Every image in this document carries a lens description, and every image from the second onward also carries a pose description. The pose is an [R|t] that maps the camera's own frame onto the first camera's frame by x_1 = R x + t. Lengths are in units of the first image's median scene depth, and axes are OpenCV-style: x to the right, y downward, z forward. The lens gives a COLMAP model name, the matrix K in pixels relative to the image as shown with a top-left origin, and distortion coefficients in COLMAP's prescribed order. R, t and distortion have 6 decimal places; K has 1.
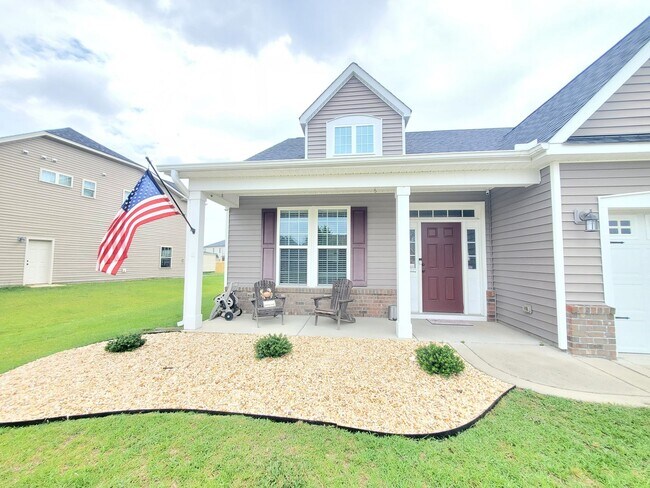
lens RADIAL K [[259.2, 0, 319.9], [0, 259.2, 245.8], [0, 0, 1]] dist [0.001252, -0.000566]
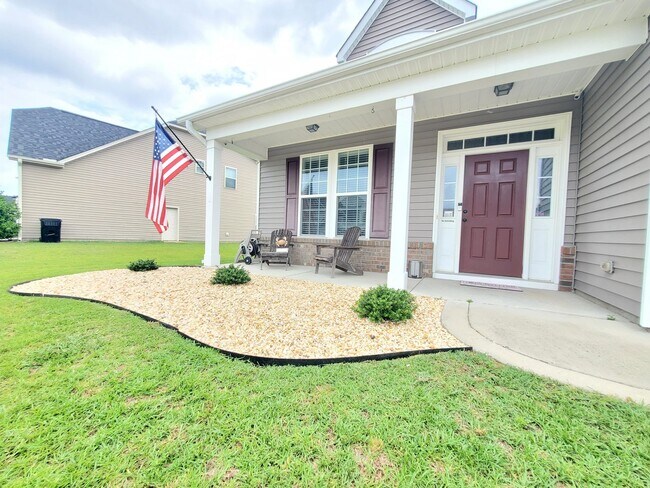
lens RADIAL K [[259.2, 0, 319.5], [0, 259.2, 245.1], [0, 0, 1]] dist [-0.000261, -0.000337]
pose [[0.921145, 0.035076, -0.387635, 0.301709], [-0.001079, 0.996157, 0.087575, 0.103687], [0.389218, -0.080251, 0.917643, 0.124826]]
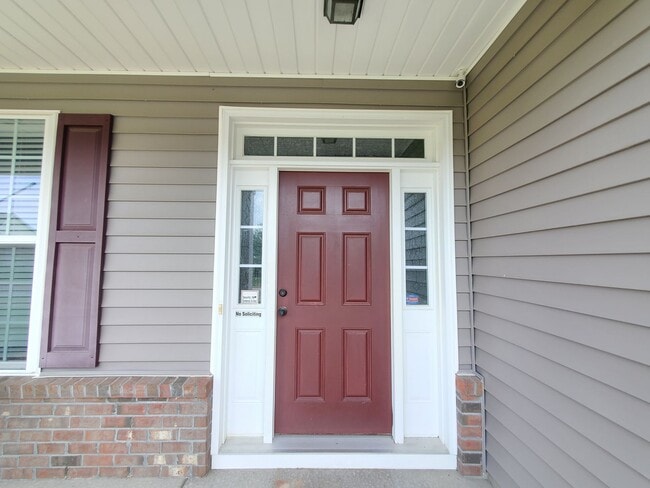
lens RADIAL K [[259.2, 0, 319.9], [0, 259.2, 245.8], [0, 0, 1]] dist [0.001252, -0.000566]
pose [[0.991724, 0.004506, 0.128309, 0.401082], [-0.004941, 0.999983, 0.003072, 0.009384], [-0.128293, -0.003681, 0.991730, 0.652893]]
